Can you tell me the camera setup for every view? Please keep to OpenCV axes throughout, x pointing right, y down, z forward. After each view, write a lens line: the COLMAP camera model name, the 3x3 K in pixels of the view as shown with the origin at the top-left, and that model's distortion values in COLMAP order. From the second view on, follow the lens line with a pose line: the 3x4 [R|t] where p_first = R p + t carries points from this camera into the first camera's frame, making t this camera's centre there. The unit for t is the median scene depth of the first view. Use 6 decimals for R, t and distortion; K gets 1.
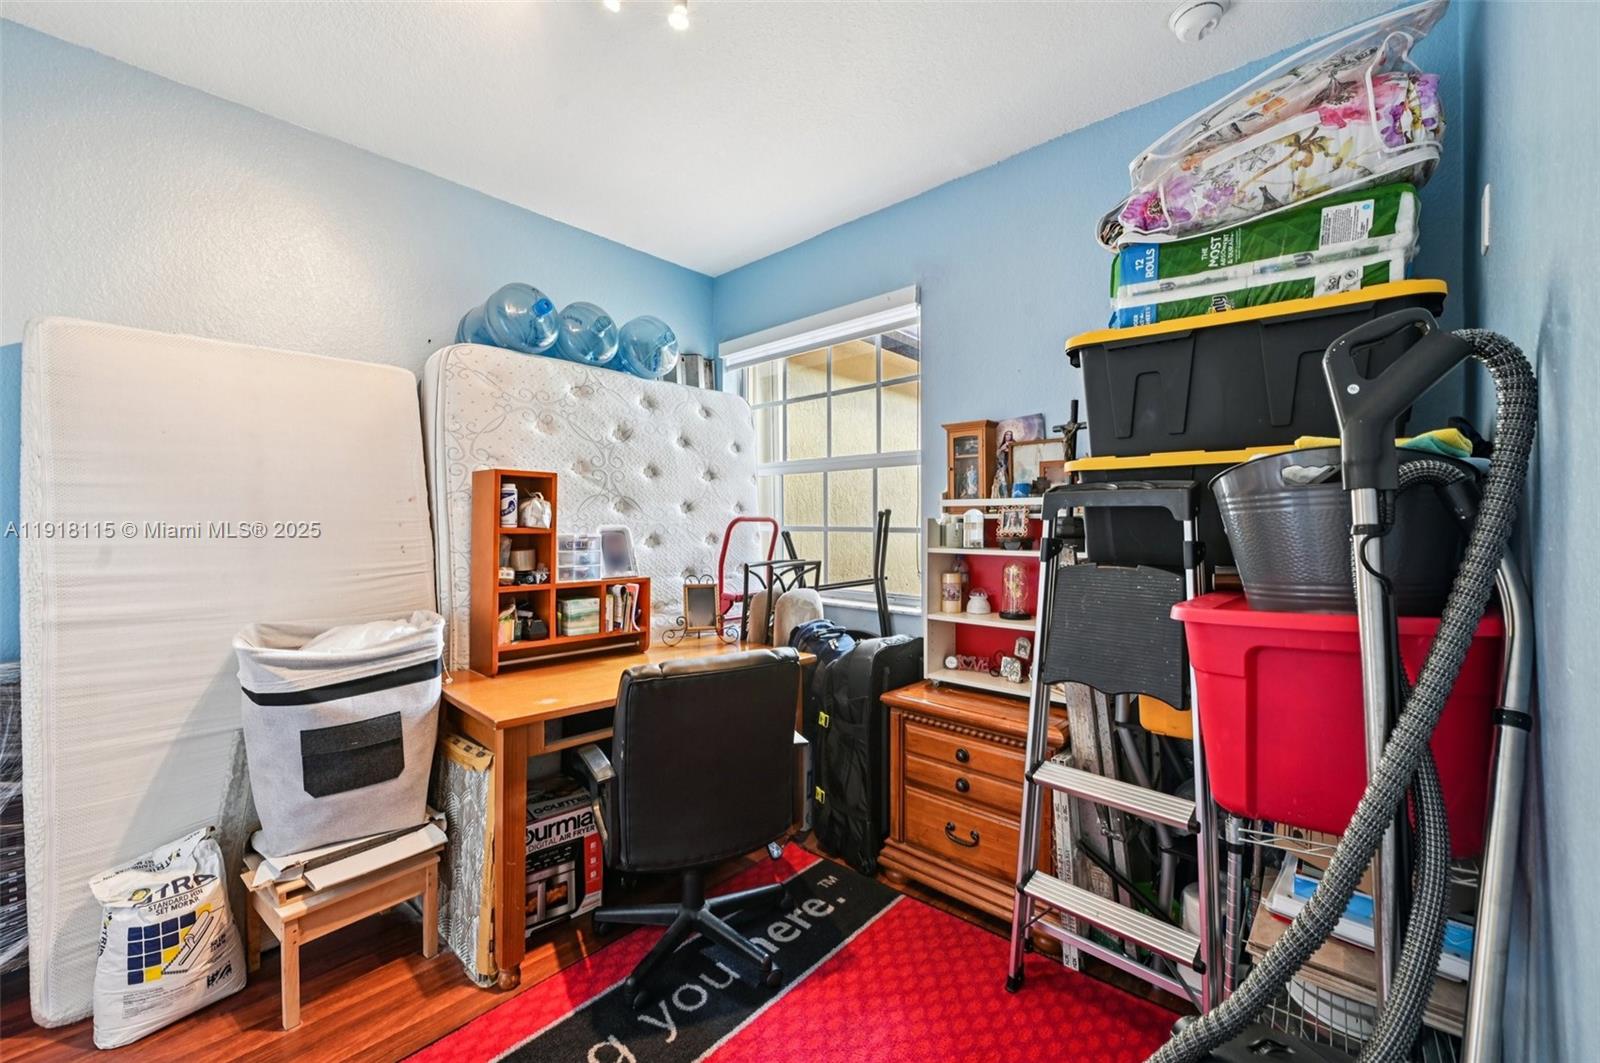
lens RADIAL K [[628.3, 0, 802.8], [0, 628.3, 524.4], [0, 0, 1]] dist [-0.008700, -0.000334]
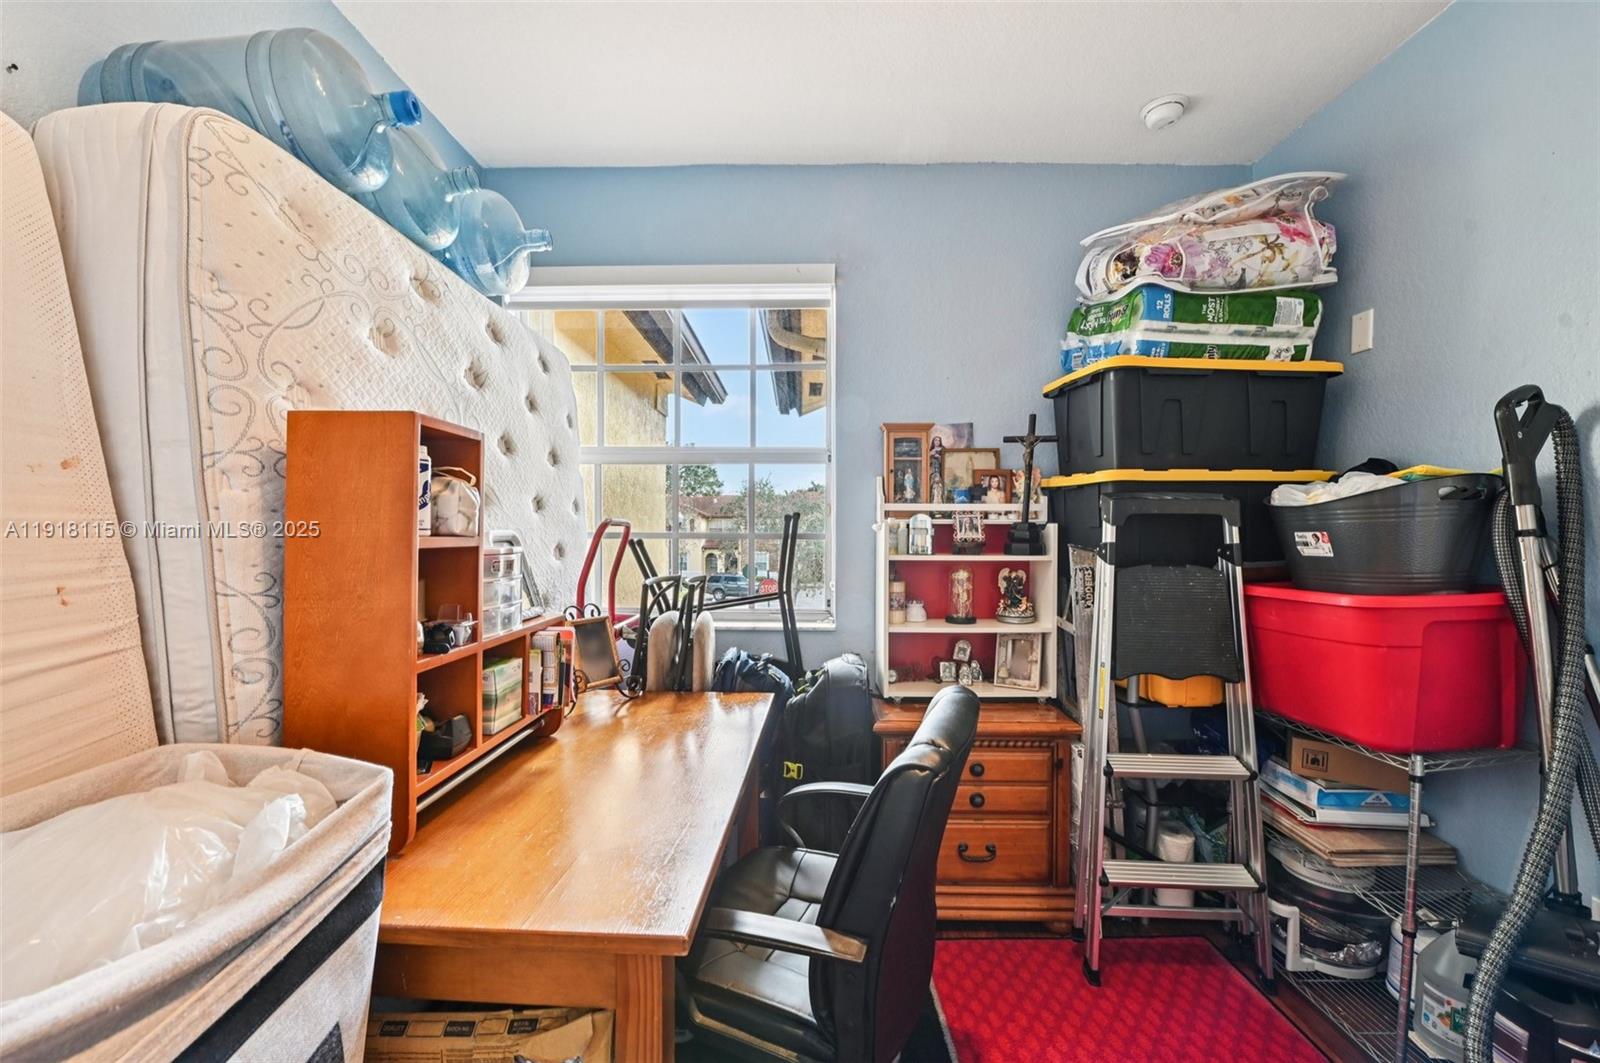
lens RADIAL K [[628.3, 0, 792.1], [0, 628.3, 533.1], [0, 0, 1]] dist [-0.008700, -0.000334]
pose [[0.751743, -0.003209, 0.659449, -0.550851], [0.000344, 0.999990, 0.004473, 0.000666], [-0.659456, -0.003136, 0.751736, 0.432147]]
